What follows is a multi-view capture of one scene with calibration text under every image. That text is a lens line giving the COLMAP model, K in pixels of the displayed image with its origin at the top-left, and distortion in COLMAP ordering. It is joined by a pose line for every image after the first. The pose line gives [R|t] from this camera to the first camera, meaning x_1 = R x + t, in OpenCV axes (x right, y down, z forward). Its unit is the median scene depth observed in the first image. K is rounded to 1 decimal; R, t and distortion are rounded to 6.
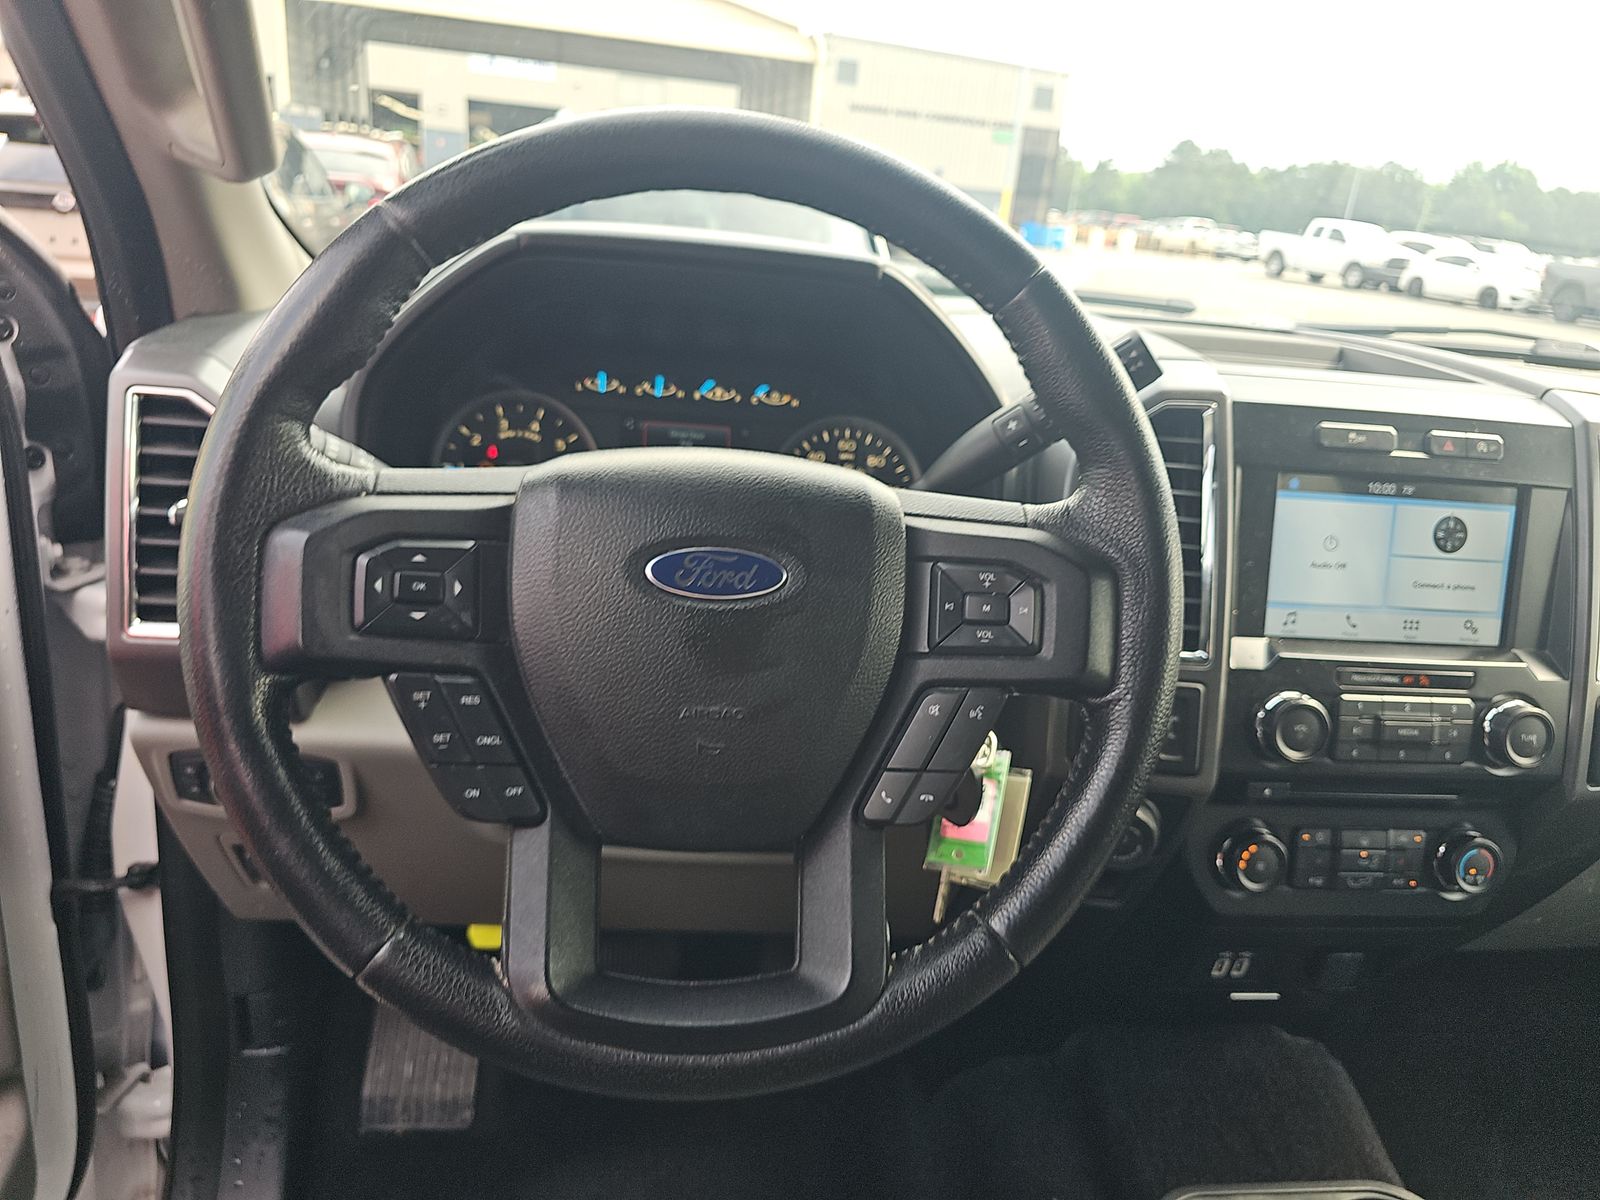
lens RADIAL K [[1063.5, 0, 789.1], [0, 1063.5, 615.3], [0, 0, 1]] dist [0.036425, -0.036665]
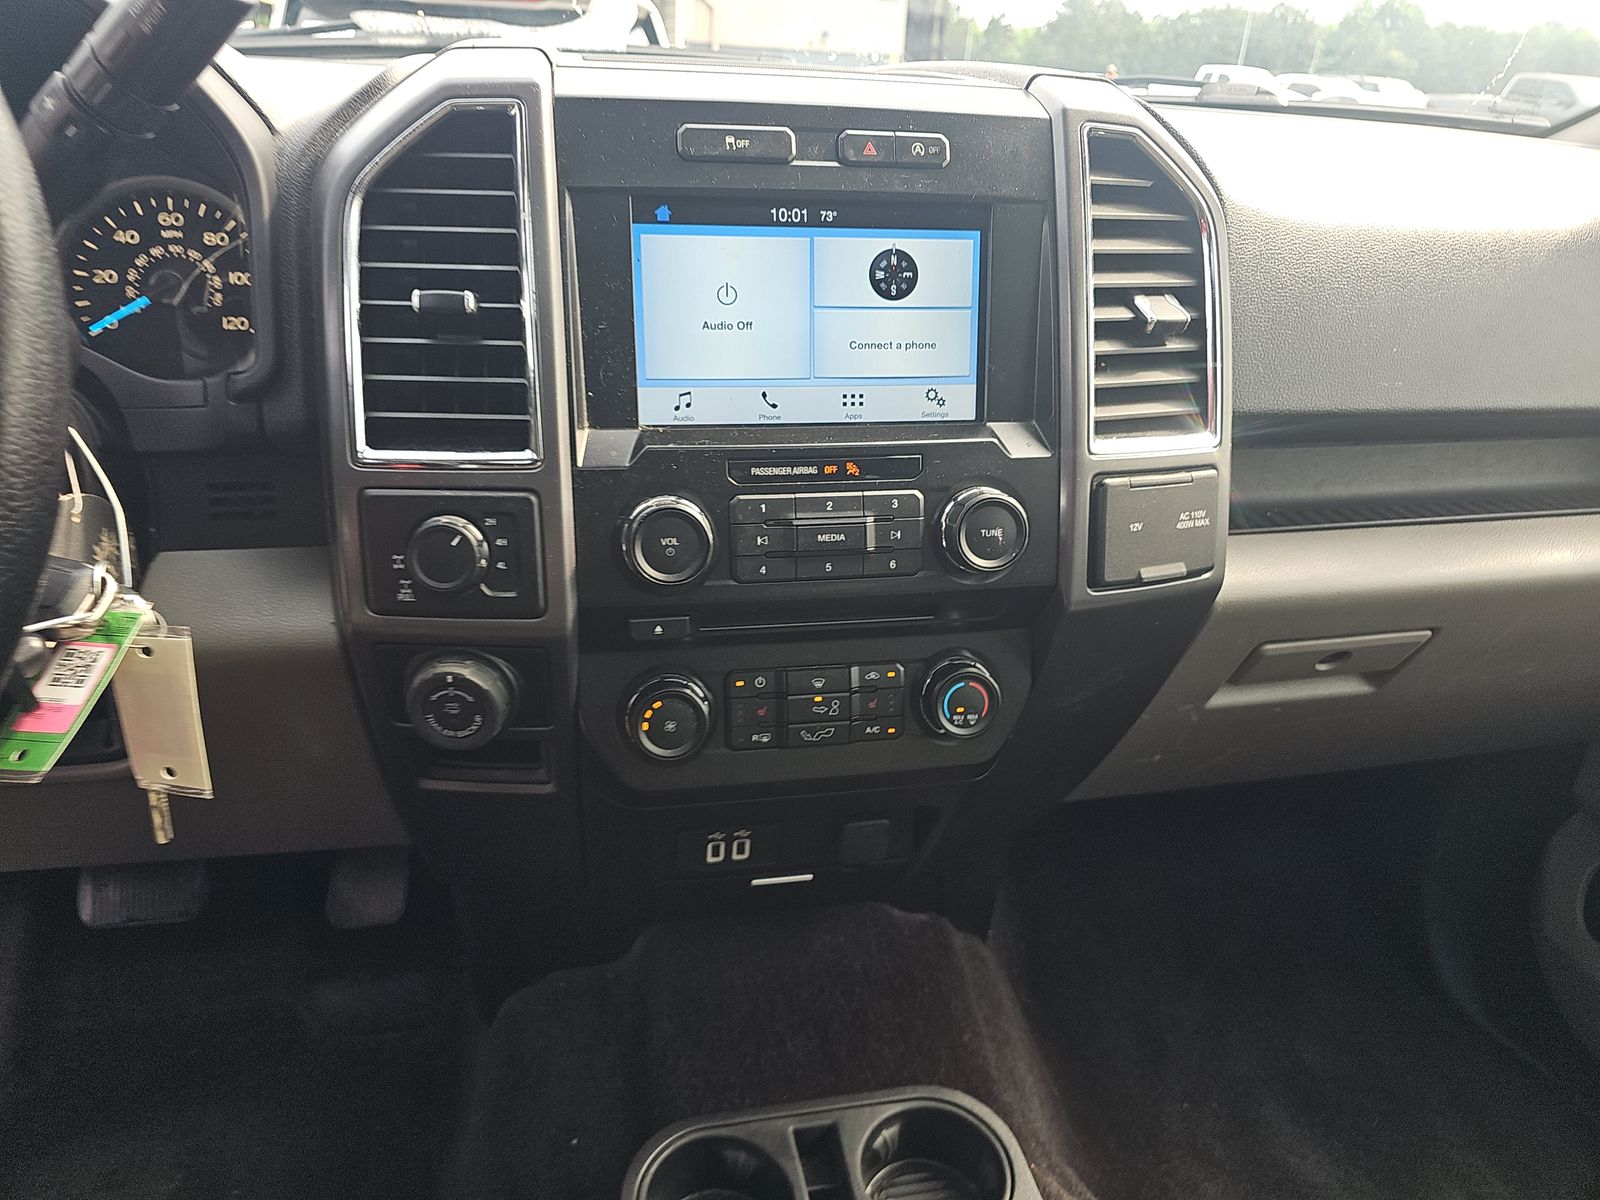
lens RADIAL K [[1063.5, 0, 770.0], [0, 1063.5, 593.7], [0, 0, 1]] dist [0.036425, -0.036665]
pose [[0.995603, -0.078497, 0.051122, 0.468814], [0.073998, 0.993660, 0.084636, 0.077548], [-0.057442, -0.080481, 0.995100, 0.234943]]
